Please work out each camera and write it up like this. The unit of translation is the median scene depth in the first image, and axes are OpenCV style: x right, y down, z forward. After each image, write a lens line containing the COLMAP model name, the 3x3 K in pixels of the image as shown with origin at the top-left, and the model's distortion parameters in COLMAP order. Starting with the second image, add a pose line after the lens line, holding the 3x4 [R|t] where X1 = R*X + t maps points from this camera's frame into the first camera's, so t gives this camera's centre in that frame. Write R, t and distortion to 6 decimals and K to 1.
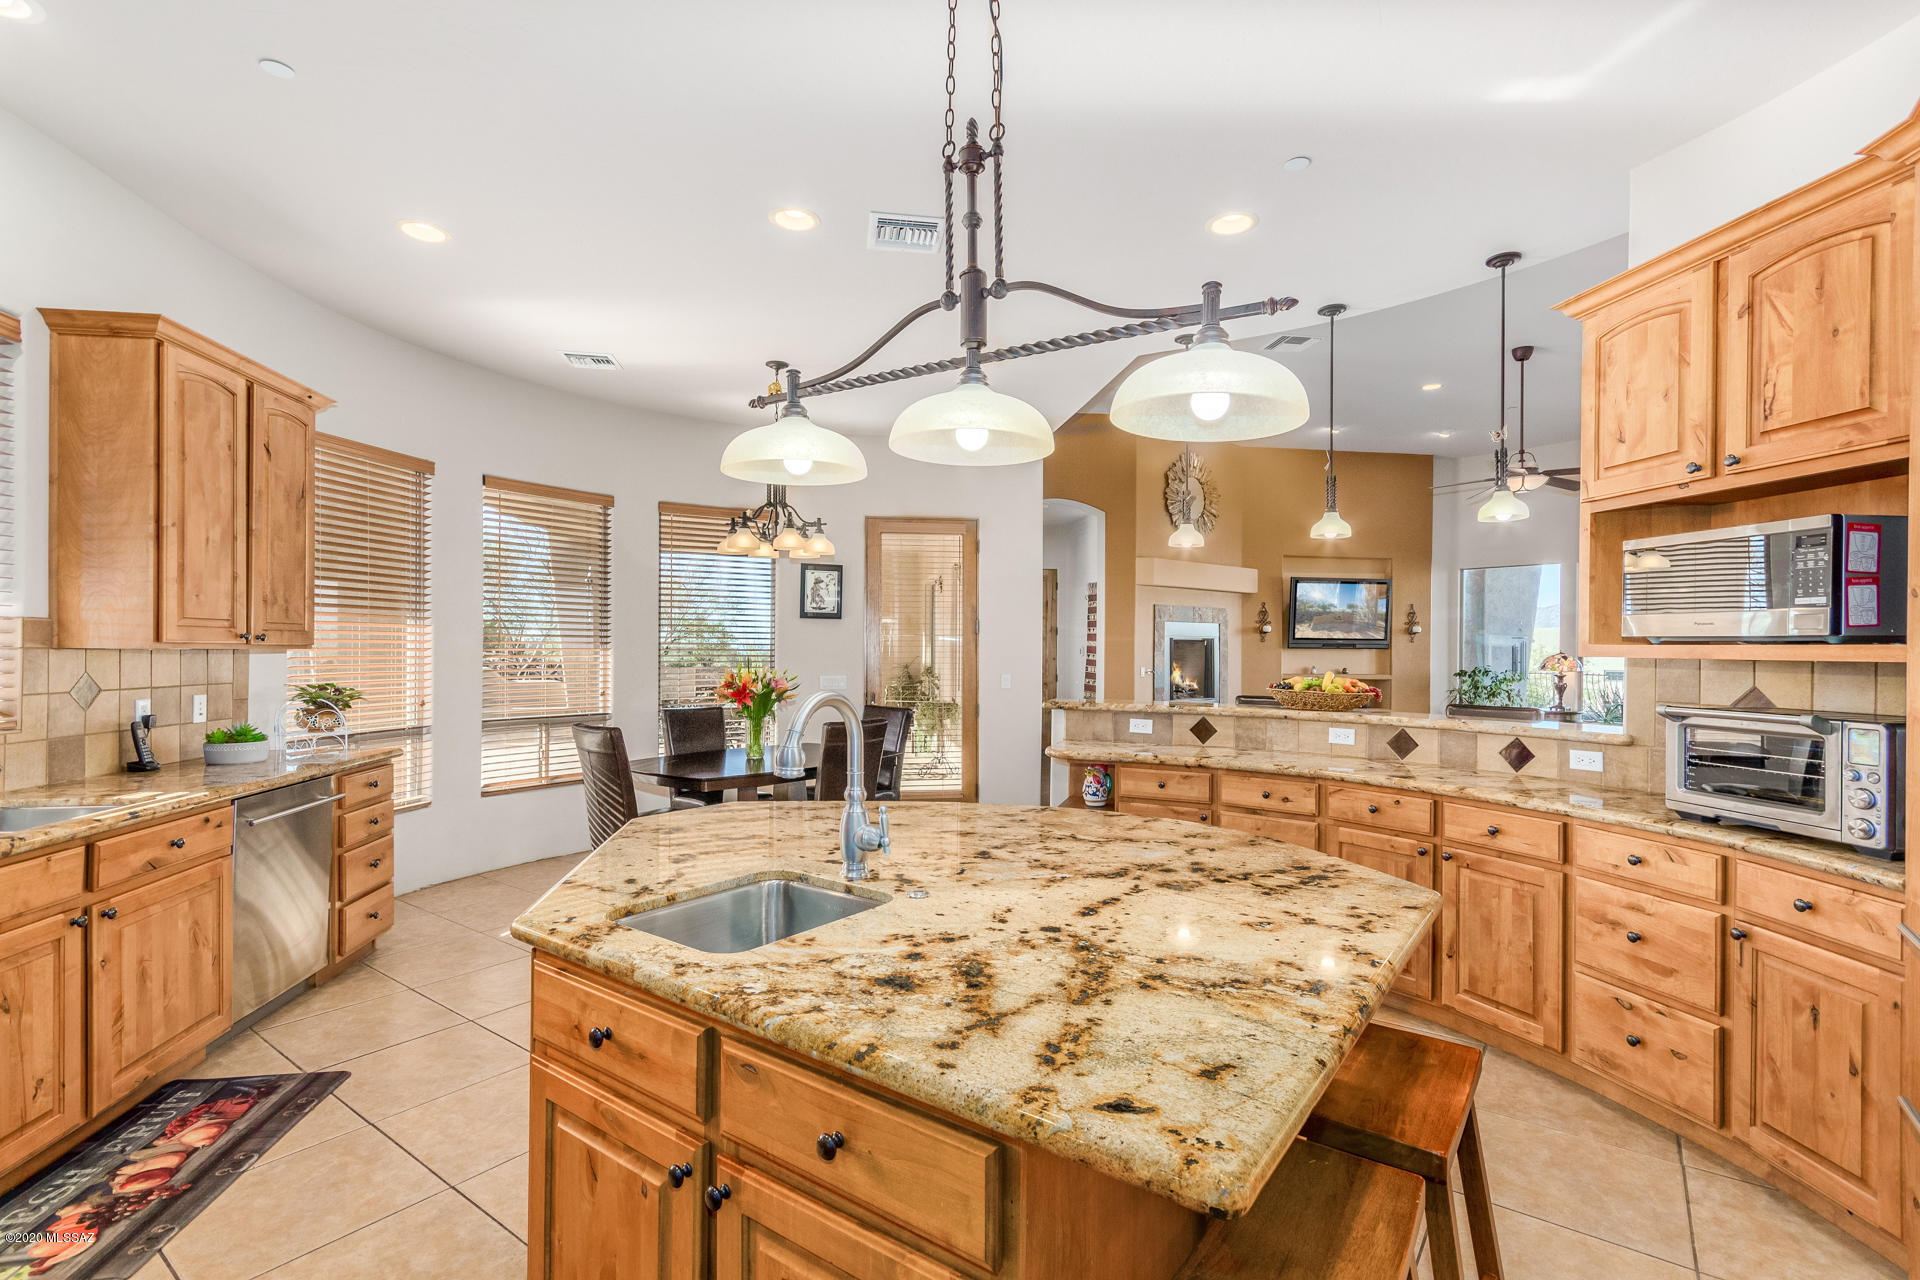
lens RADIAL K [[890.1, 0, 963.2], [0, 890.1, 652.0], [0, 0, 1]] dist [0.000348, 0.003875]
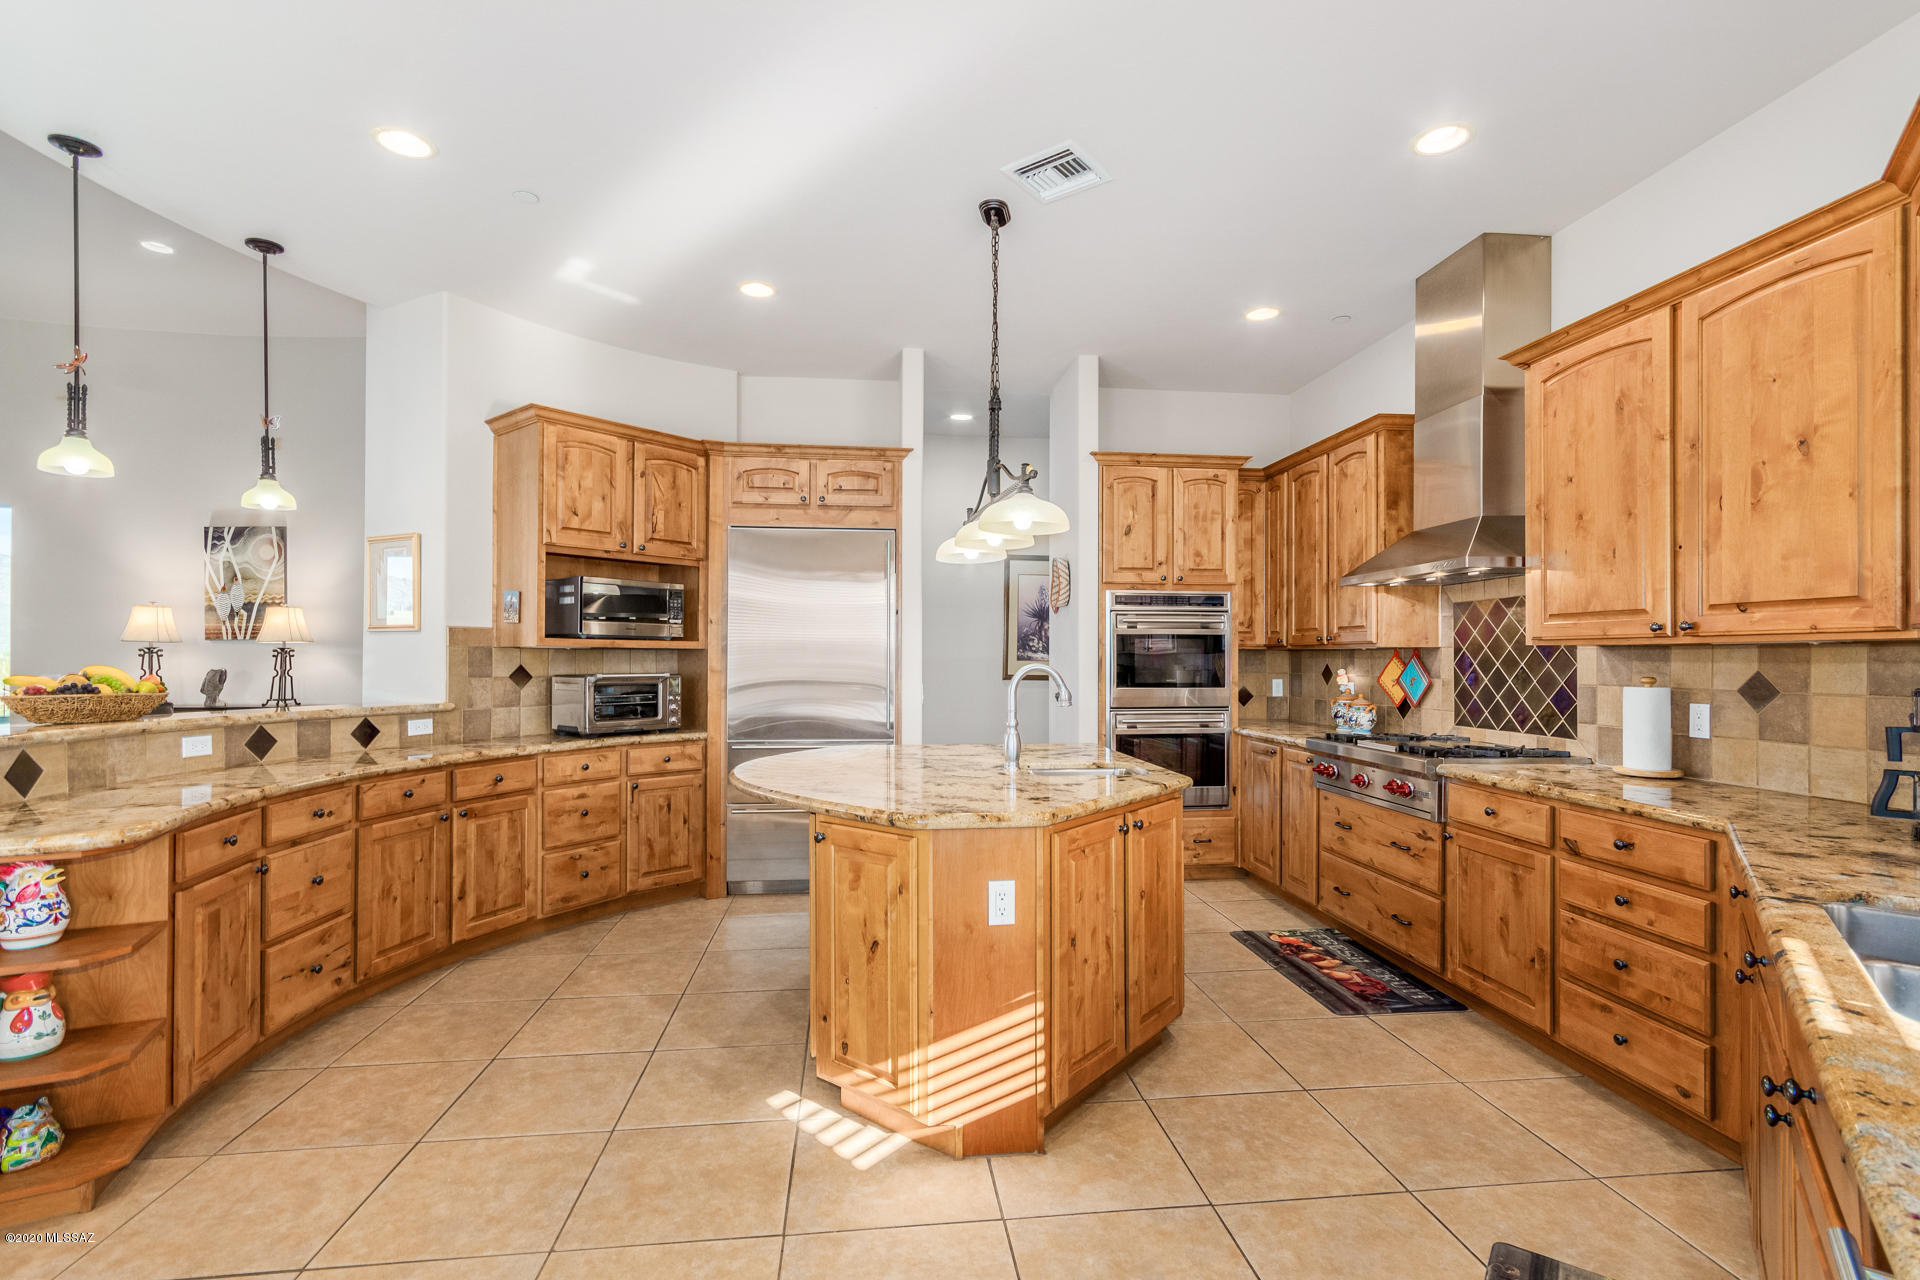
lens RADIAL K [[890.1, 0, 955.6], [0, 890.1, 646.9], [0, 0, 1]] dist [0.000348, 0.003875]
pose [[-0.668271, 0.001807, 0.743916, -0.709814], [-0.002668, 0.999985, -0.004826, 0.009636], [-0.743913, -0.005210, -0.668256, 1.187932]]
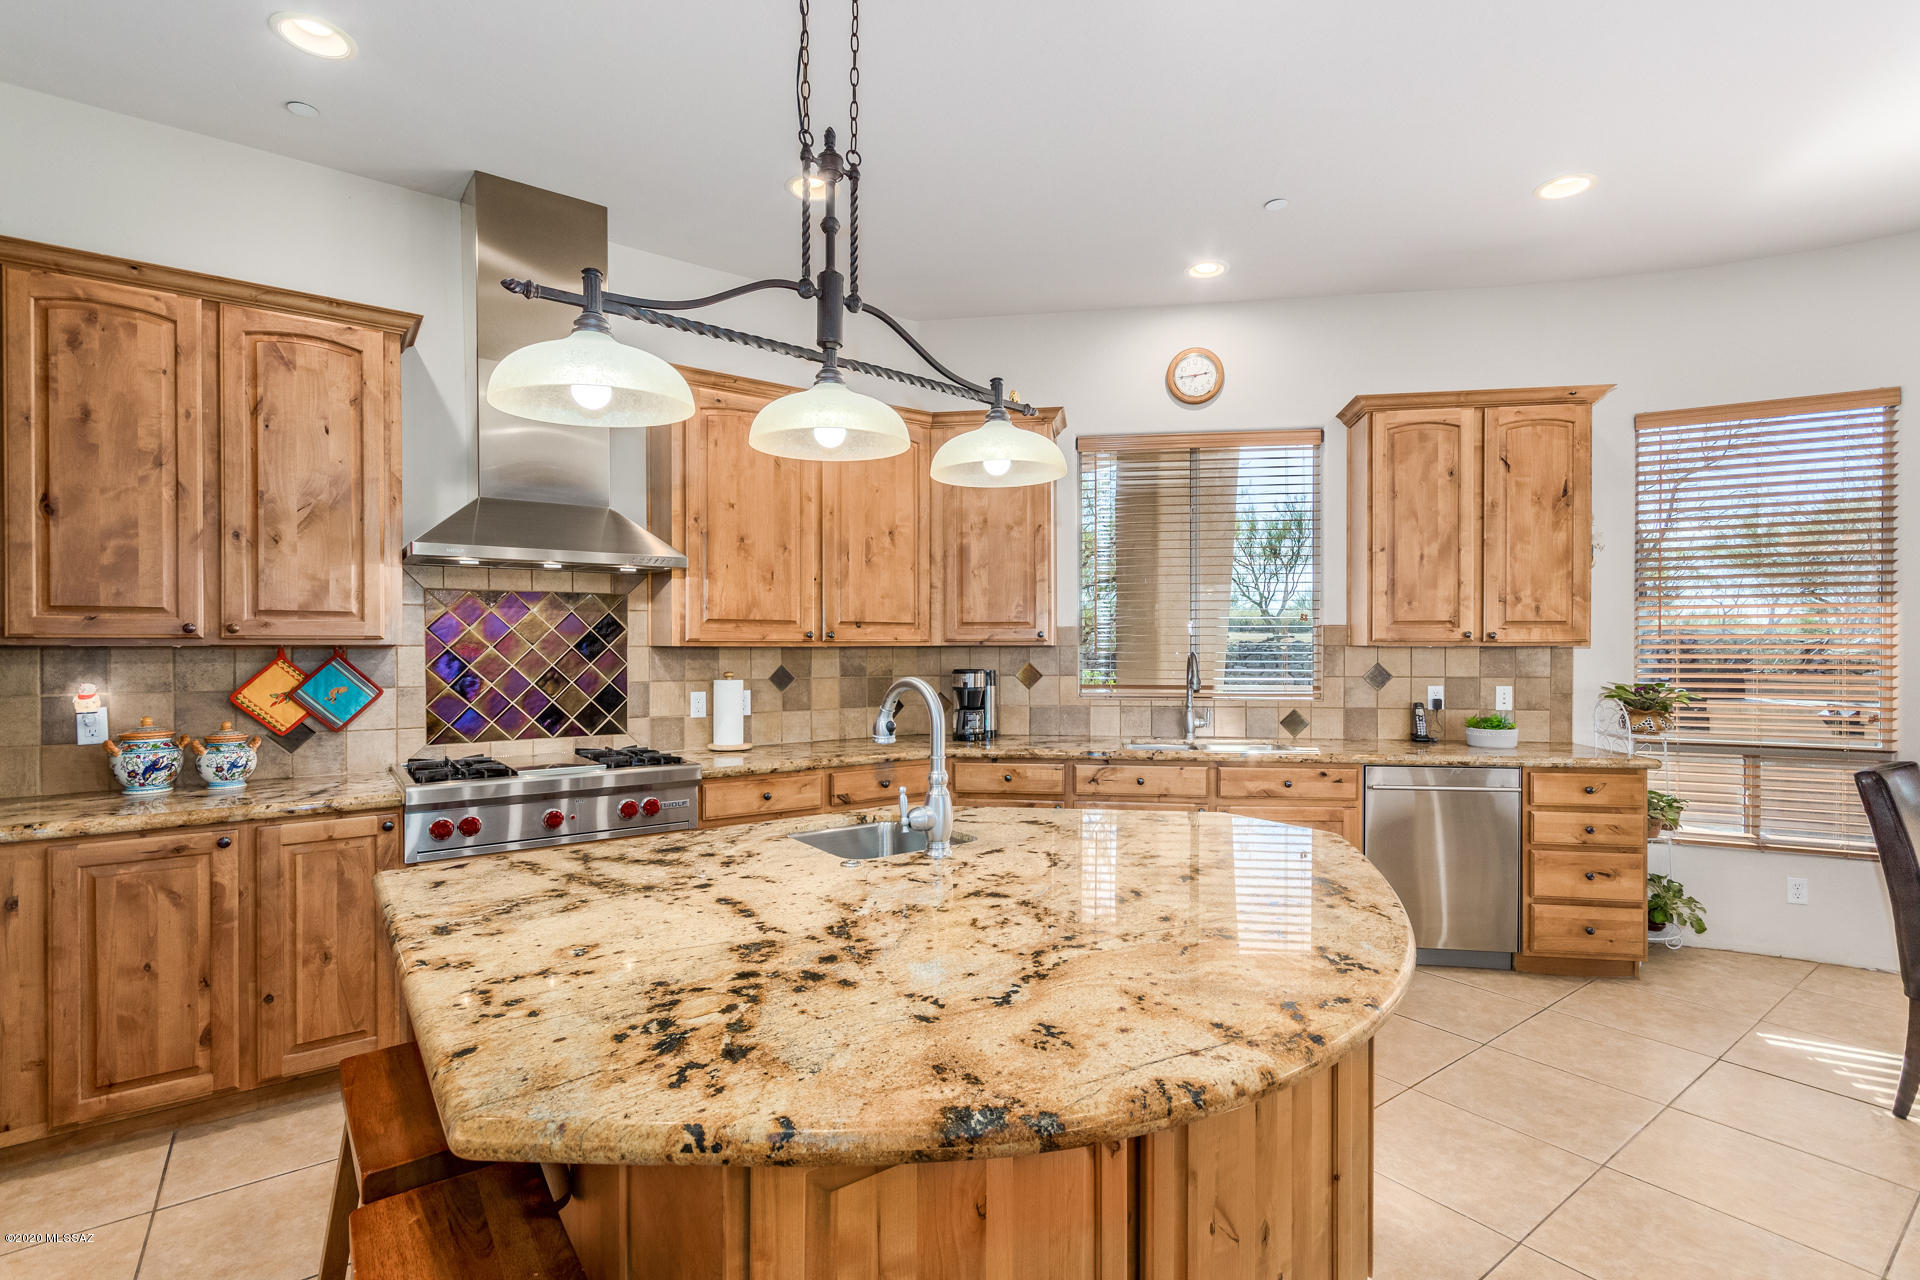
lens RADIAL K [[890.1, 0, 965.2], [0, 890.1, 653.3], [0, 0, 1]] dist [0.000348, 0.003875]
pose [[-0.300918, 0.002480, -0.953647, 0.461088], [-0.004585, 0.999981, 0.004047, 0.004280], [0.953639, 0.005590, -0.300901, 0.709194]]
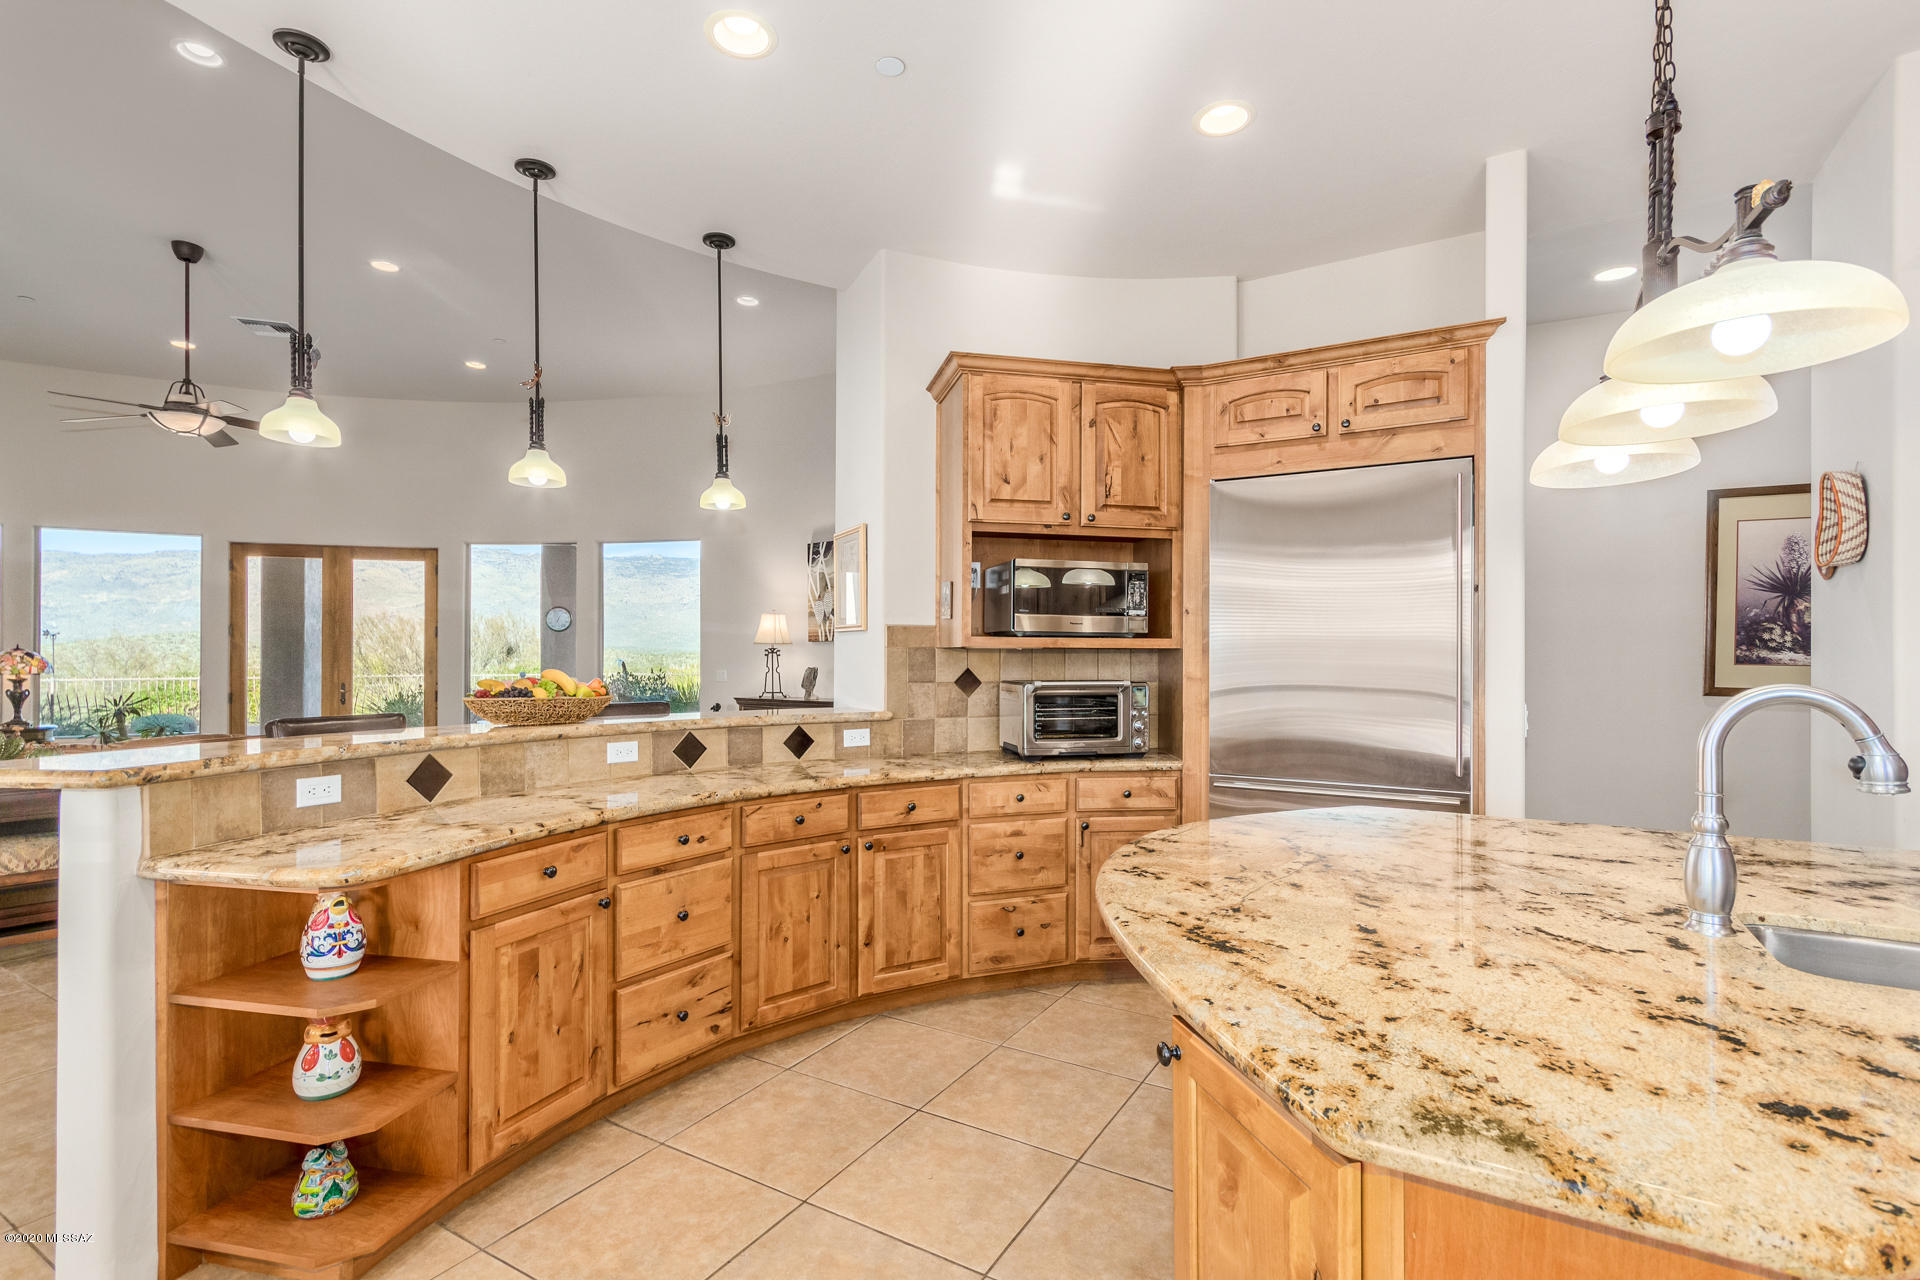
lens RADIAL K [[890.1, 0, 964.7], [0, 890.1, 652.0], [0, 0, 1]] dist [0.000348, 0.003875]
pose [[-0.085462, -0.004465, 0.996331, -0.426816], [0.002260, 0.999987, 0.004675, 0.005358], [-0.996339, 0.002651, -0.085451, 0.888653]]
